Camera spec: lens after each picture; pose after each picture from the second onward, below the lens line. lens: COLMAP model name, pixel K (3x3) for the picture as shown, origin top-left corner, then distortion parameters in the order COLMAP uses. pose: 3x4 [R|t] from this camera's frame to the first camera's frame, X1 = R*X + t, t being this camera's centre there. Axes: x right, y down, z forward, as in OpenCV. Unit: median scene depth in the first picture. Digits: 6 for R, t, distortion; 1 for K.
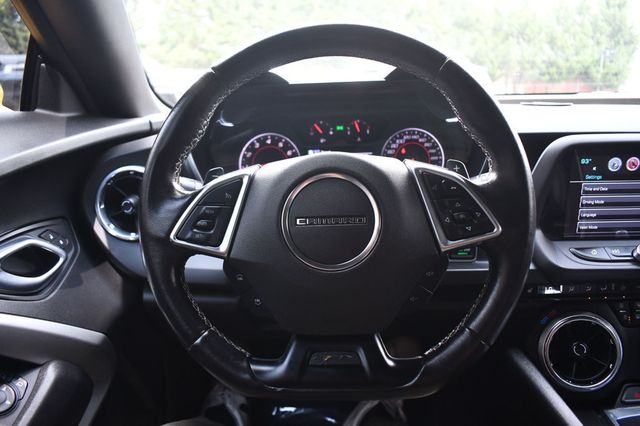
lens RADIAL K [[501.0, 0, 320.2], [0, 501.0, 212.1], [0, 0, 1]] dist [-0.084015, -0.001097]
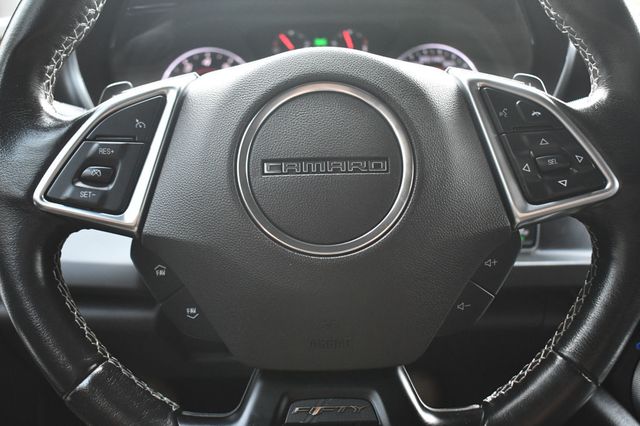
lens RADIAL K [[678.6, 0, 321.9], [0, 678.6, 214.6], [0, 0, 1]] dist [-0.075199, 0.000000]
pose [[0.996922, 0.004337, 0.078282, -0.040560], [-0.005694, 0.999837, 0.017119, 0.055798], [-0.078195, -0.017512, 0.996784, 0.233239]]
